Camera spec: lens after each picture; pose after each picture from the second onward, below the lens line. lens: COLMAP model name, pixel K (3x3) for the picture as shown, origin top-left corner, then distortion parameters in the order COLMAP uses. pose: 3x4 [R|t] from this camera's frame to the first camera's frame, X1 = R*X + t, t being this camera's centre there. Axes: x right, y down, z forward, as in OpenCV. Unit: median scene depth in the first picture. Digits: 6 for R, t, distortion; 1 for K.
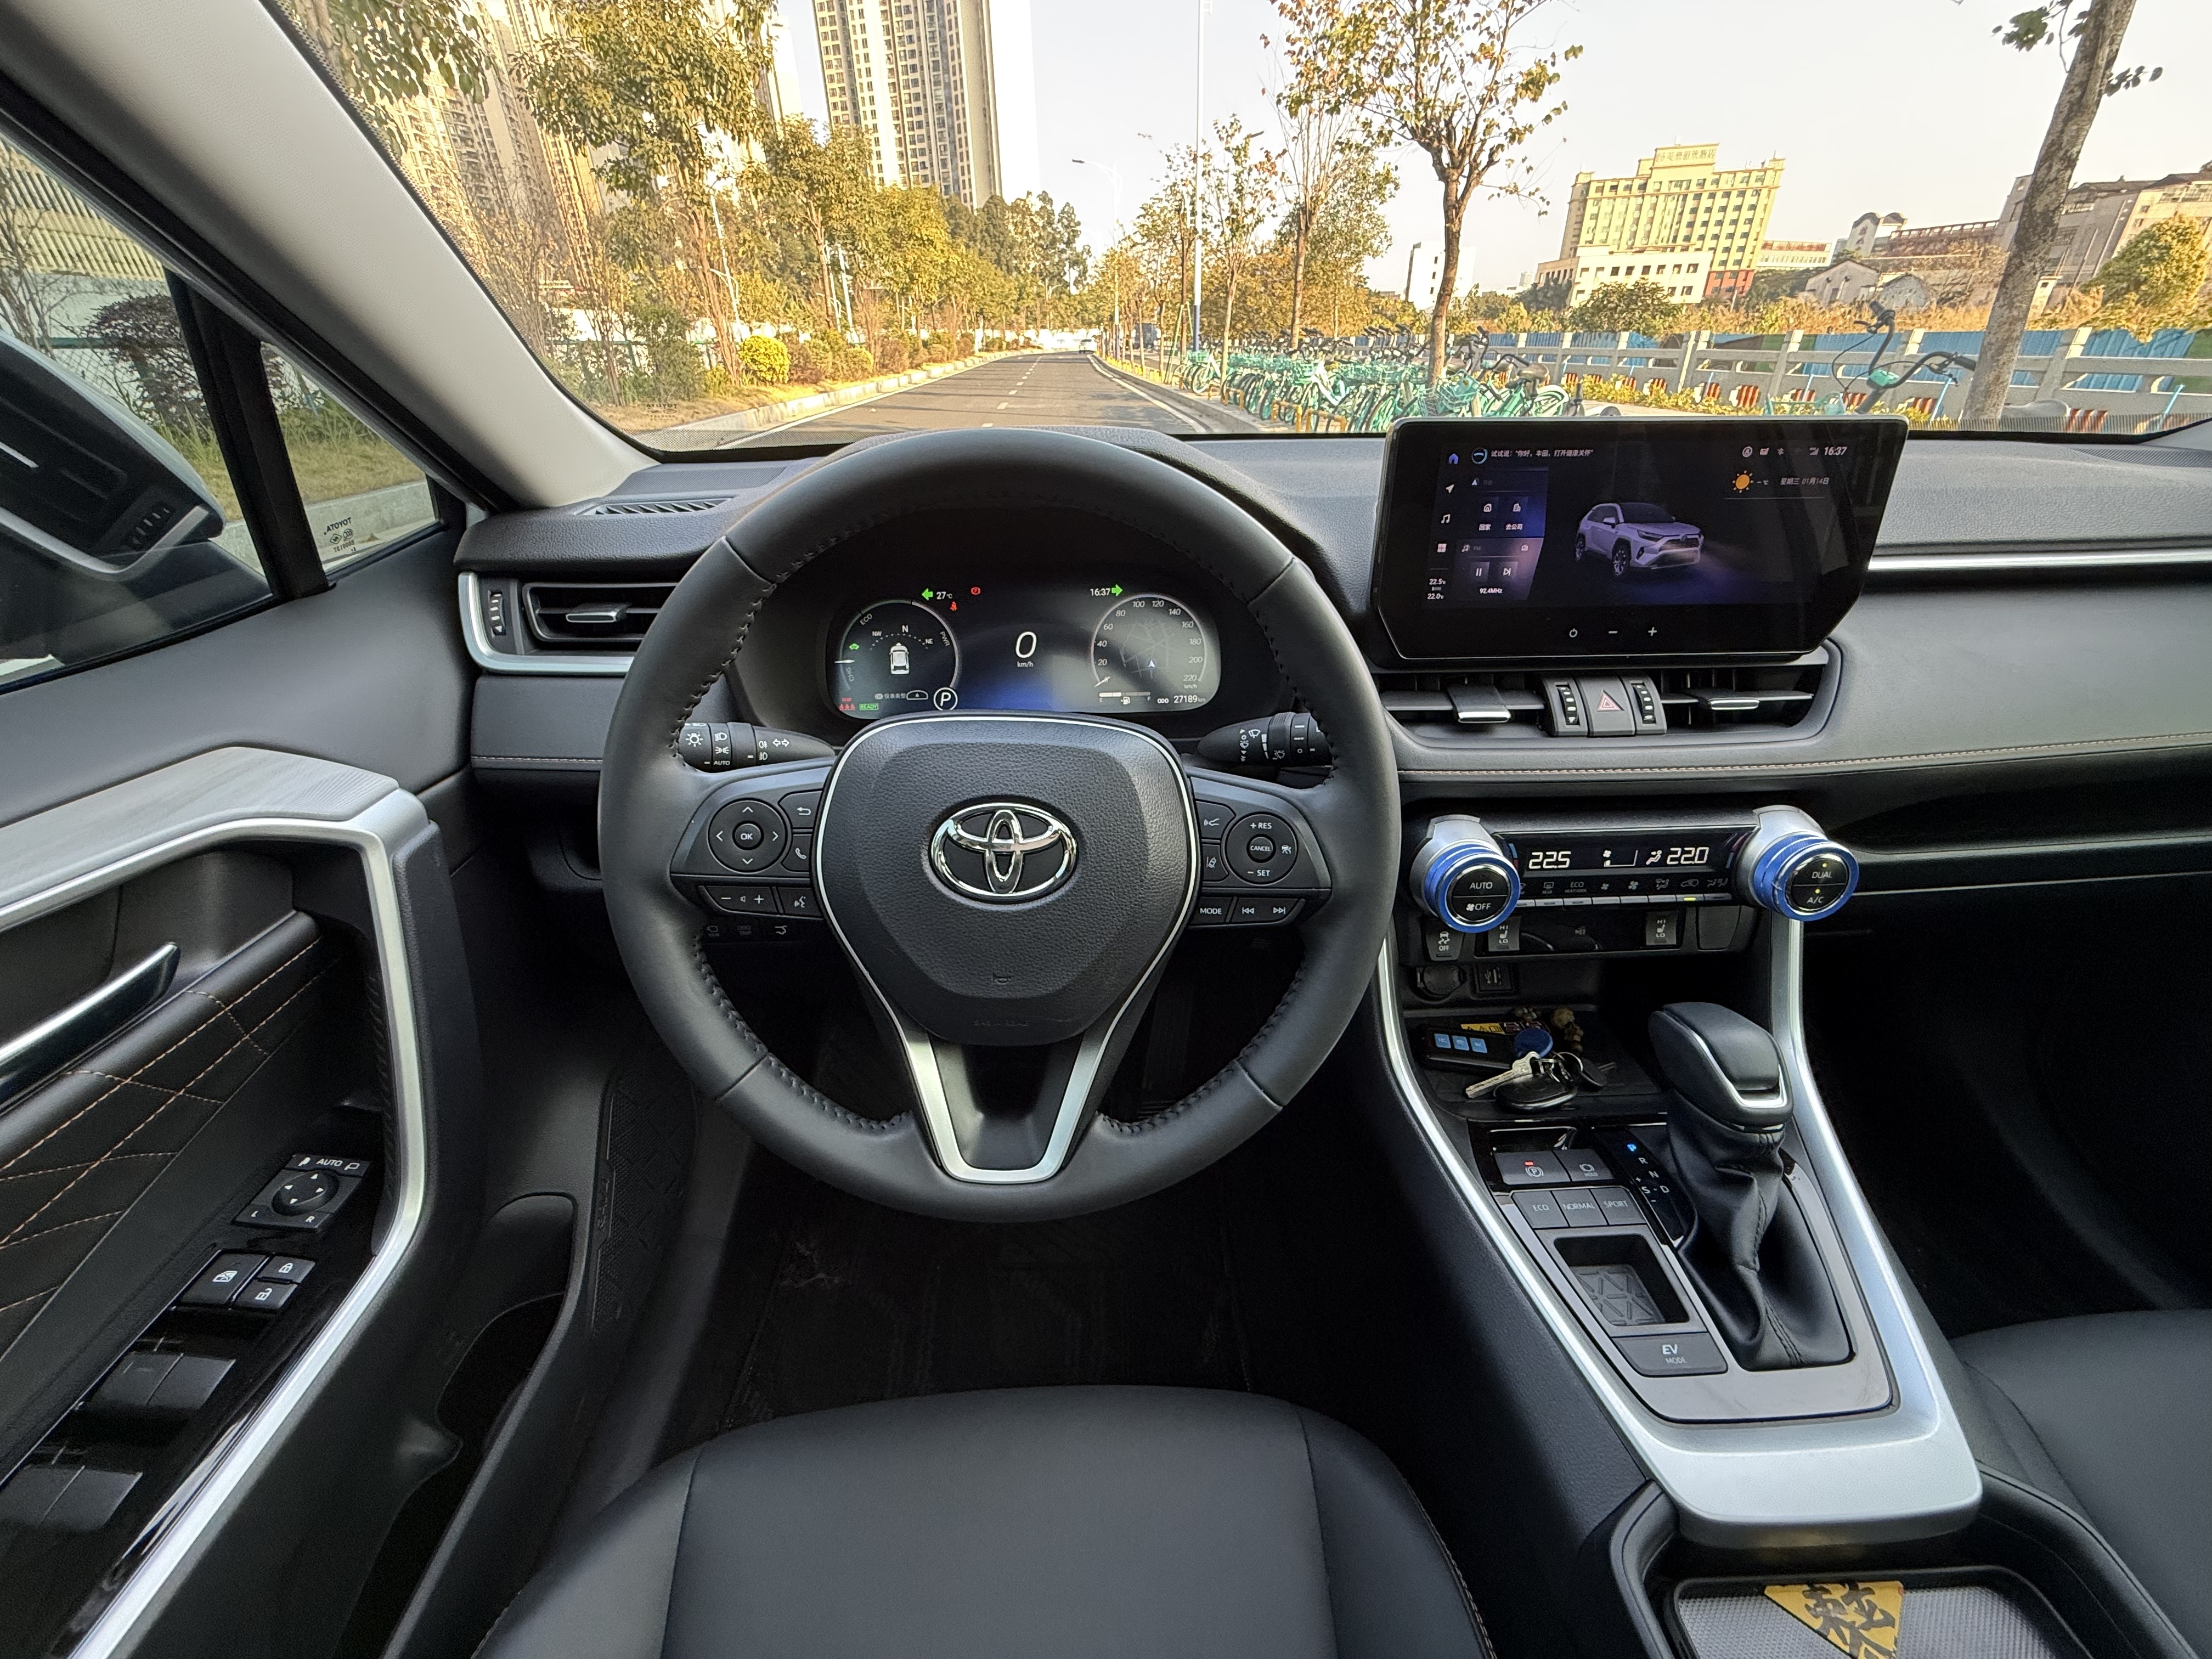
lens RADIAL K [[879.0, 0, 1102.5], [0, 879.0, 832.4], [0, 0, 1]] dist [-0.001562, 0.000313]
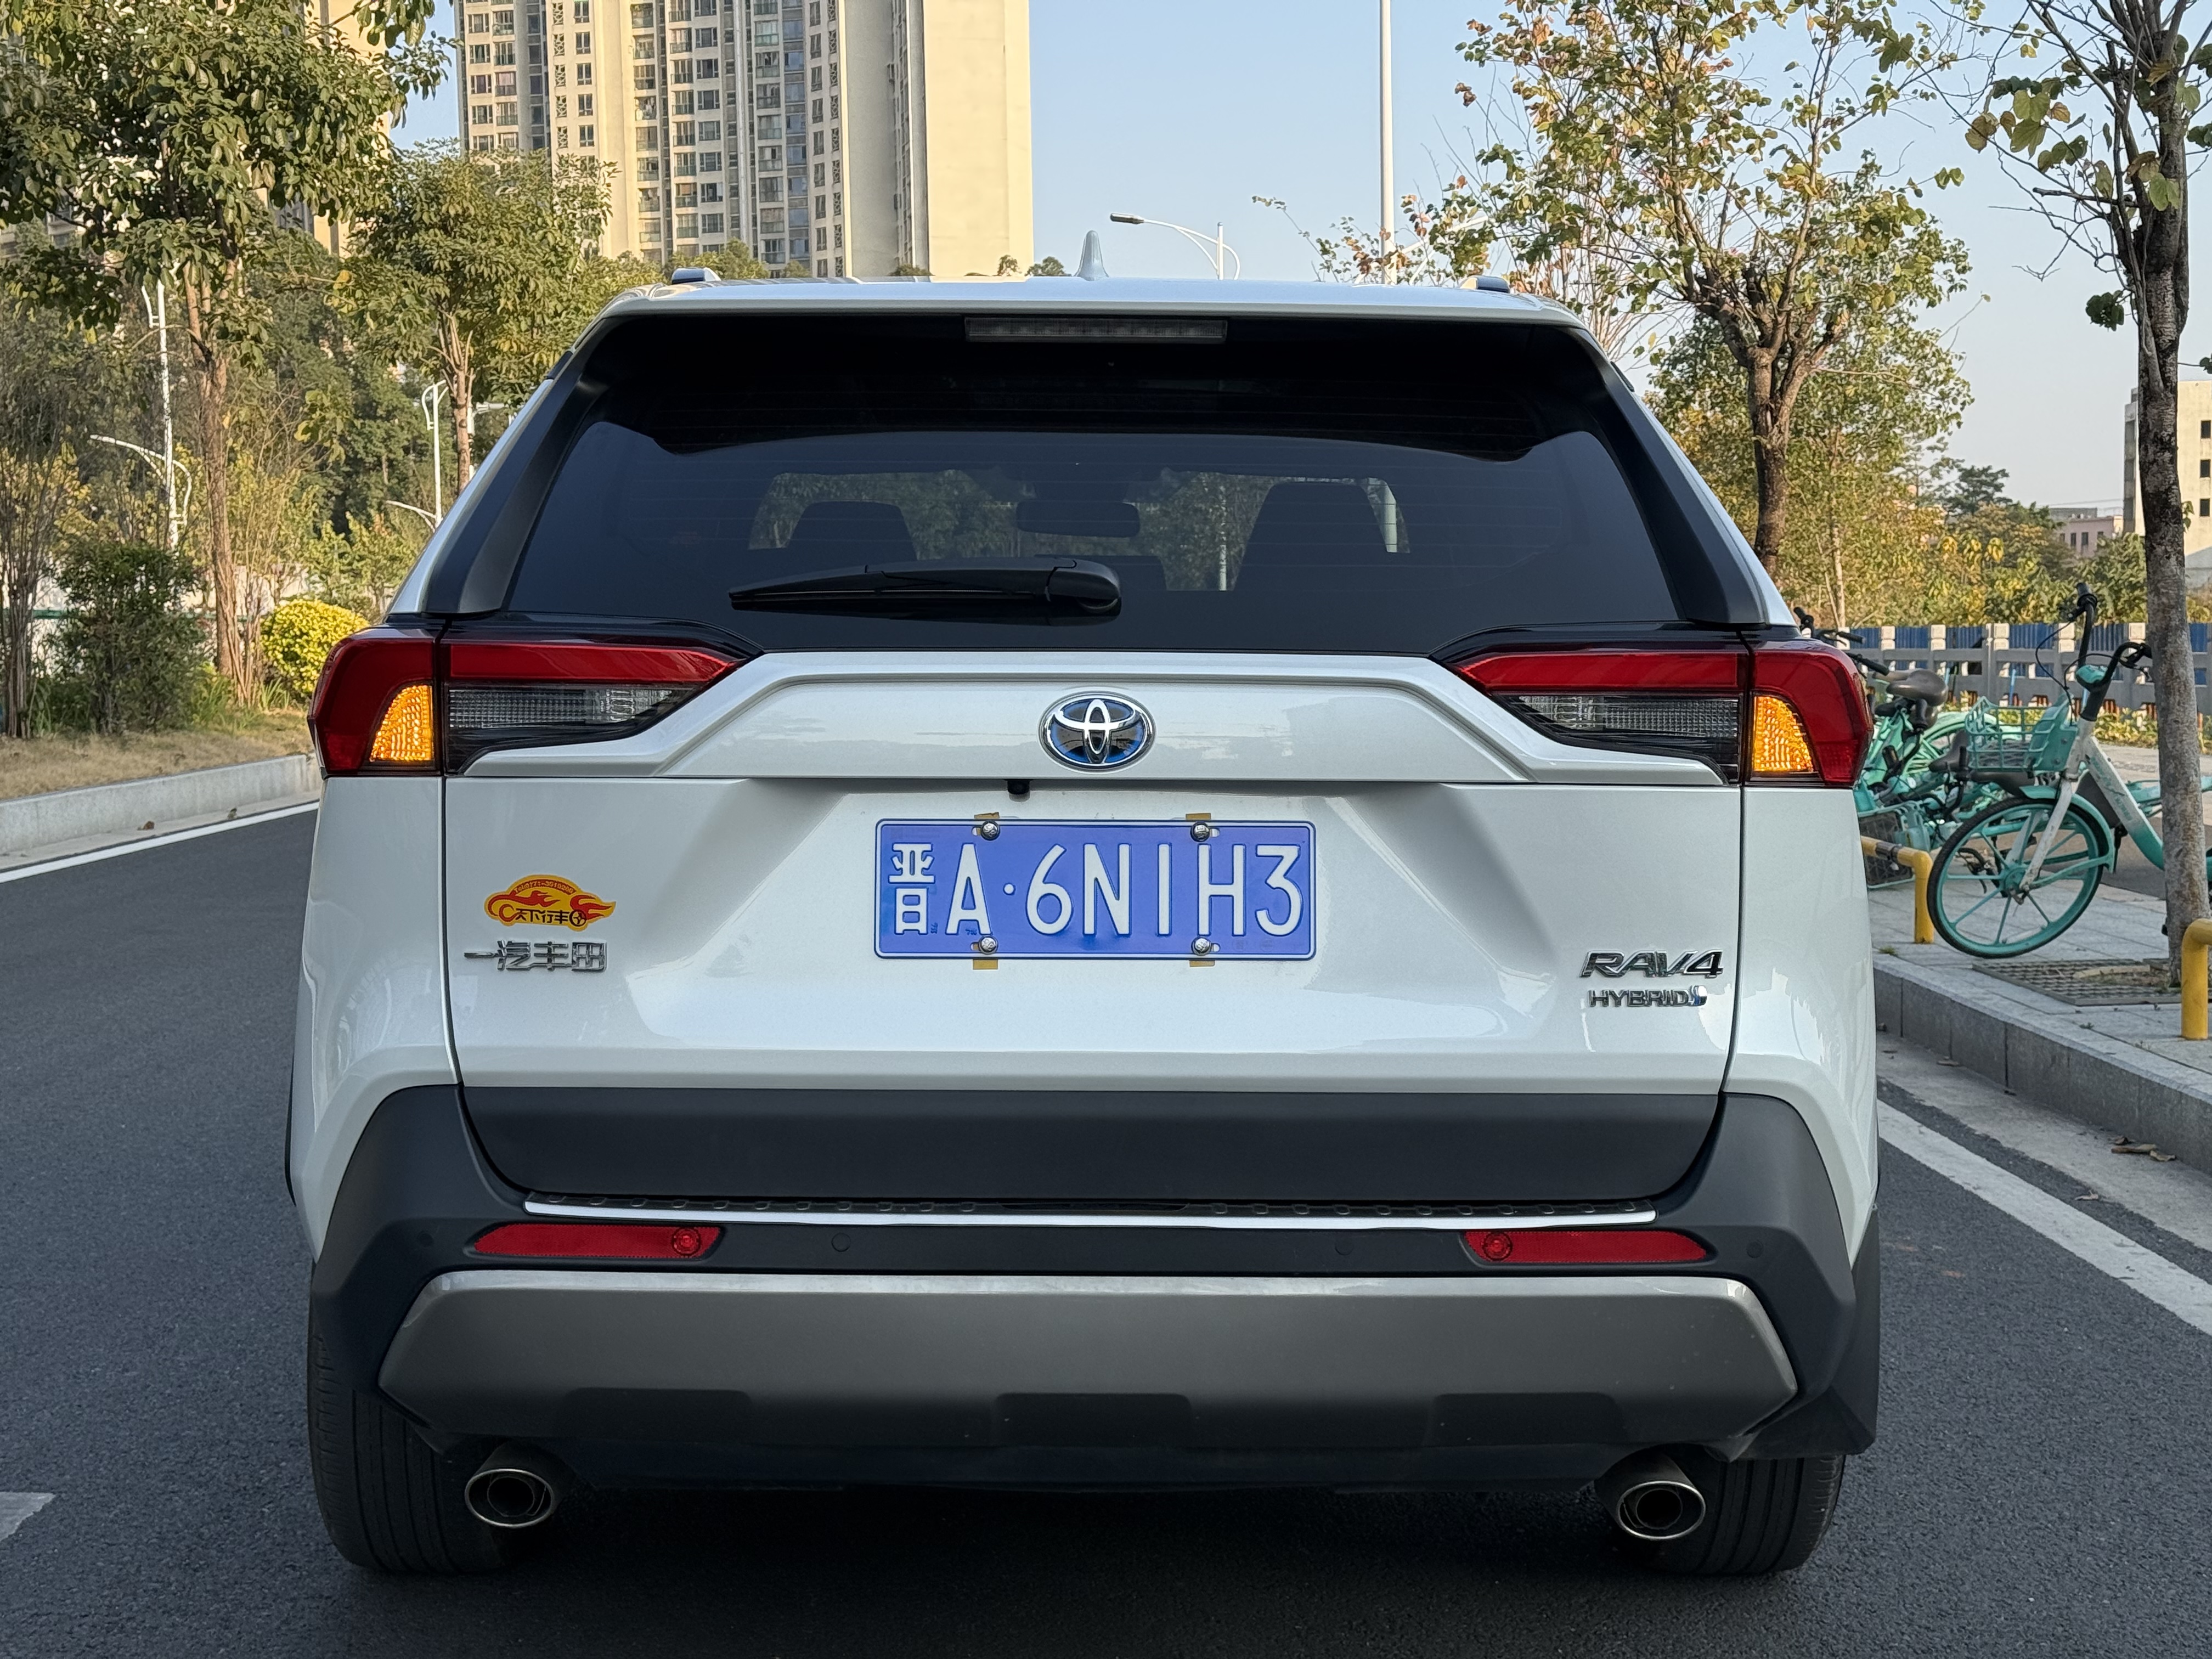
lens RADIAL K [[3125.9, 0, 1106.5], [0, 3125.9, 825.1], [0, 0, 1]] dist [0.122118, 0.000000]
pose [[0.999297, 0.015314, -0.034222, 0.038815], [-0.028627, 0.901083, -0.432701, 0.187365], [0.024210, 0.433376, 0.900888, -0.329821]]
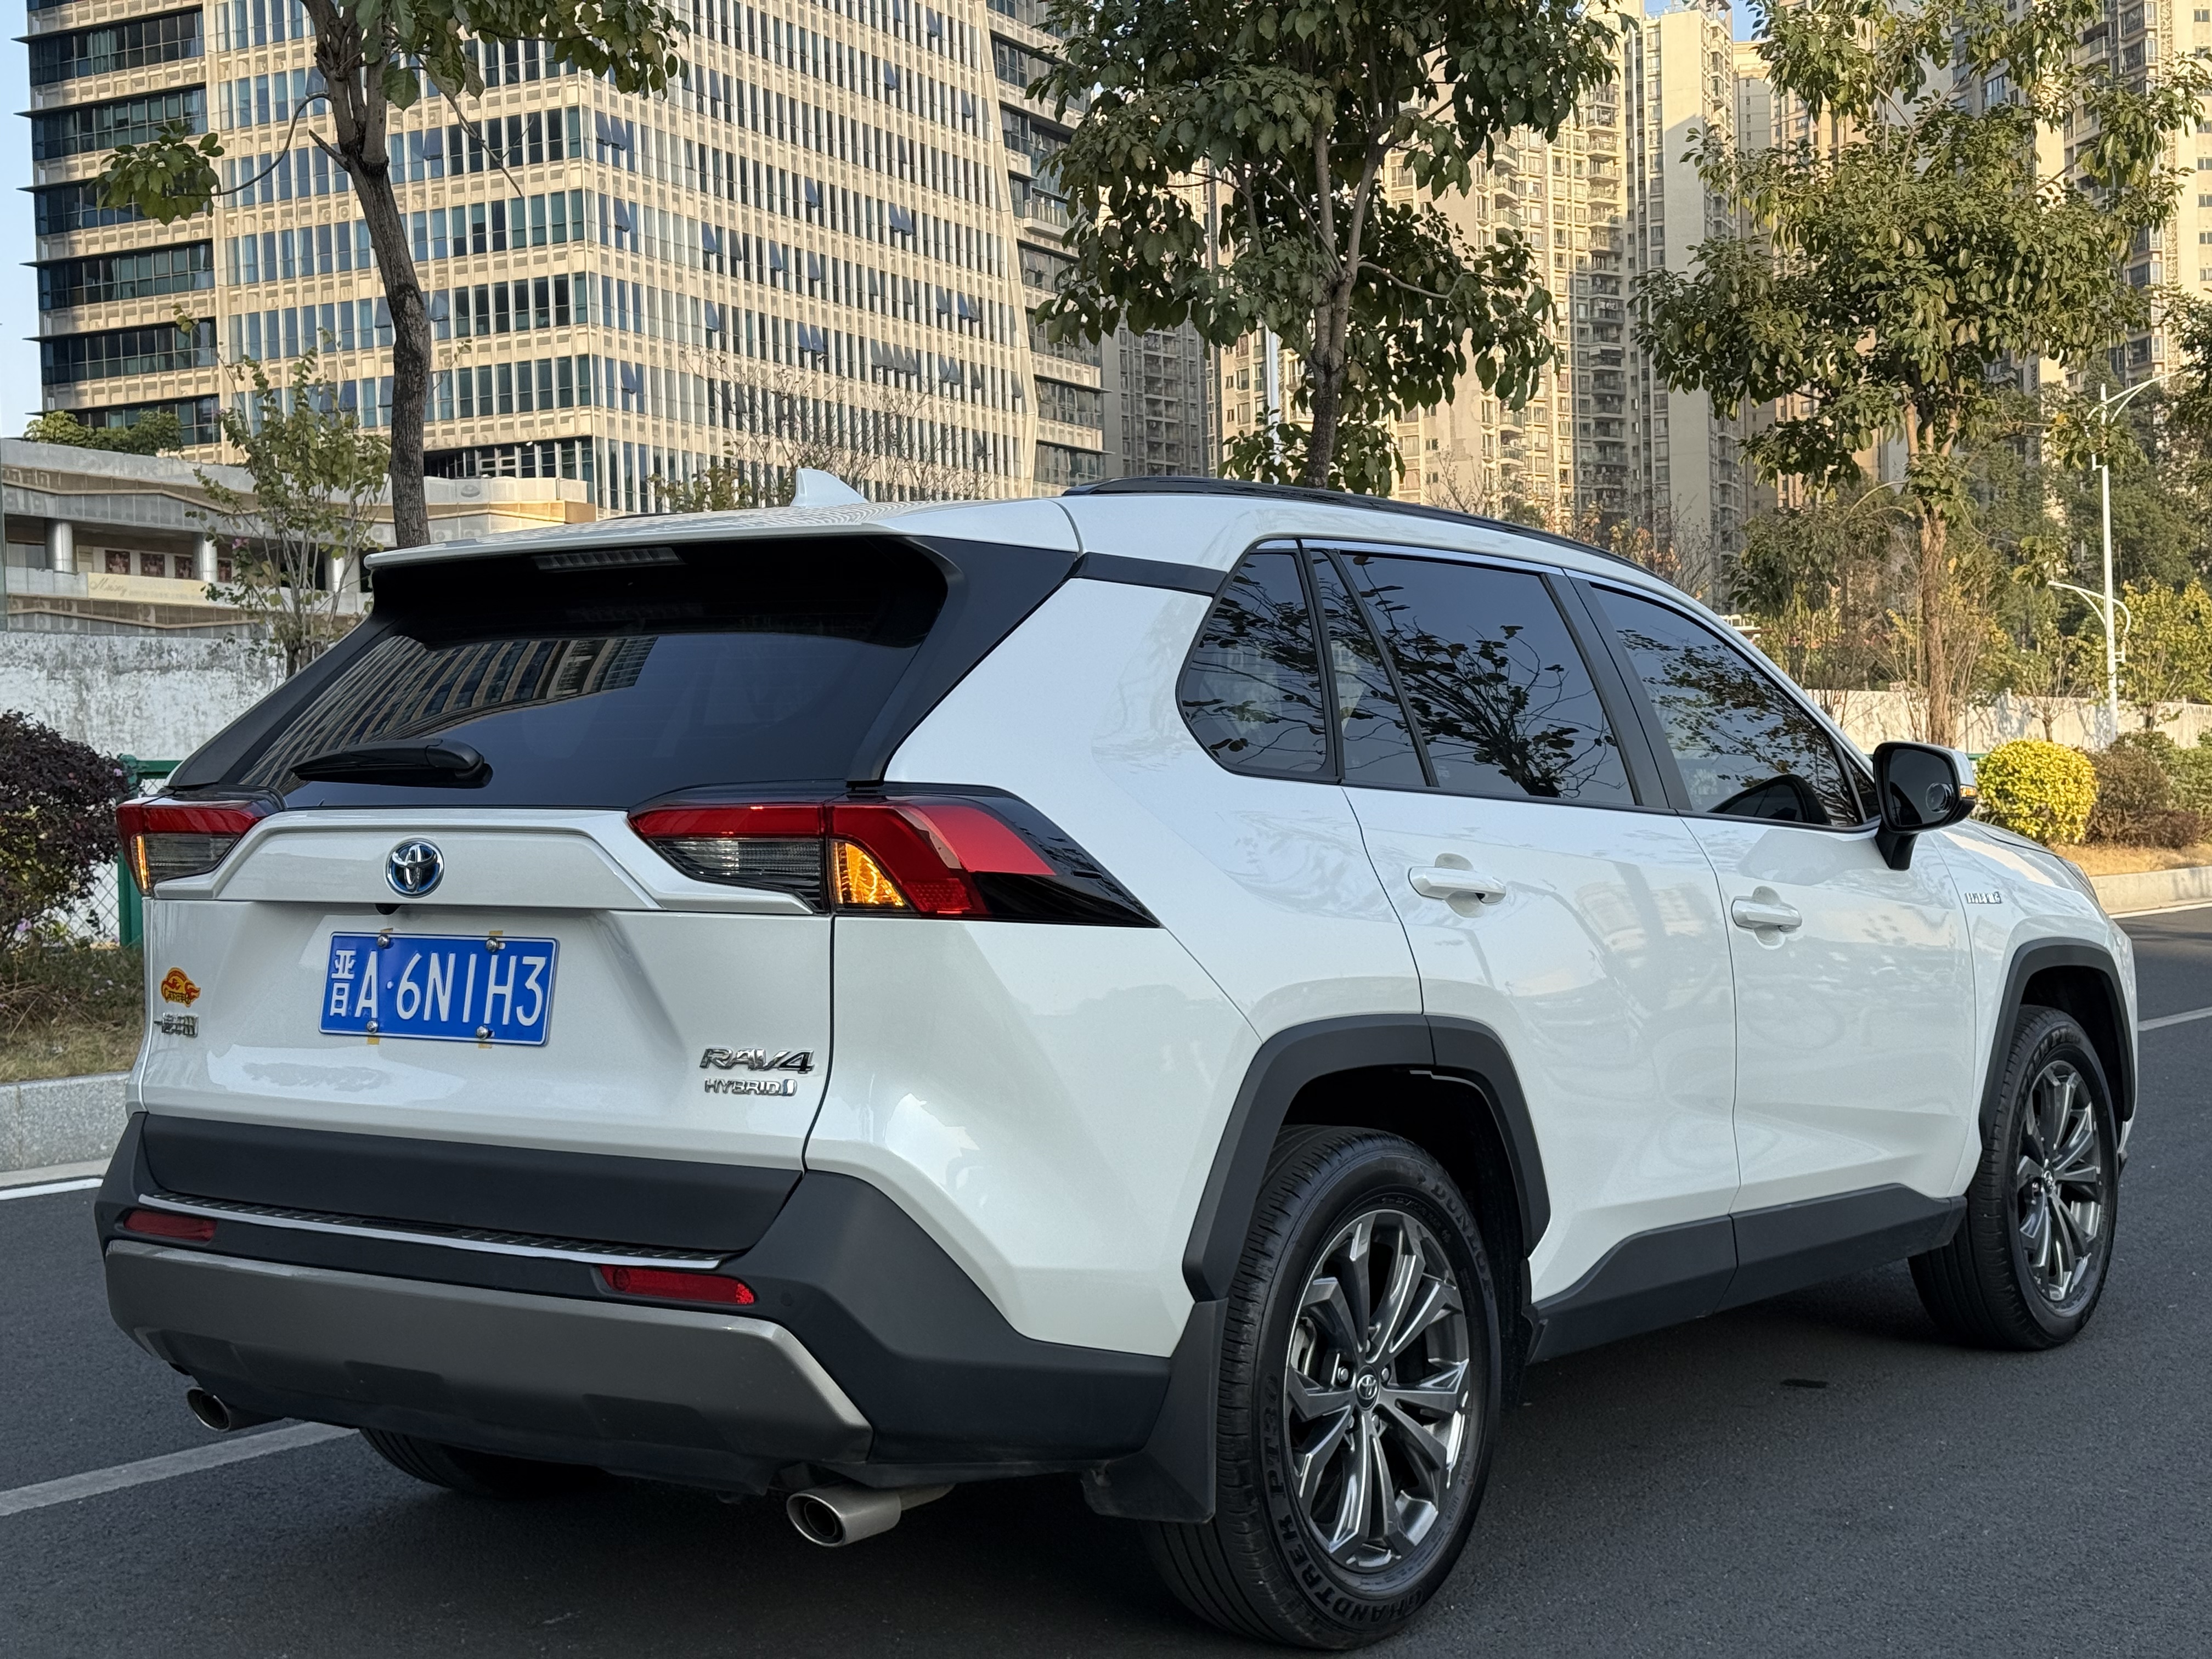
lens RADIAL K [[3125.9, 0, 1109.7], [0, 3125.9, 838.8], [0, 0, 1]] dist [0.122118, 0.000000]
pose [[0.774500, 0.012231, -0.632455, 0.265381], [-0.303923, 0.884051, -0.355085, 0.168918], [0.554780, 0.467231, 0.688415, -0.302879]]
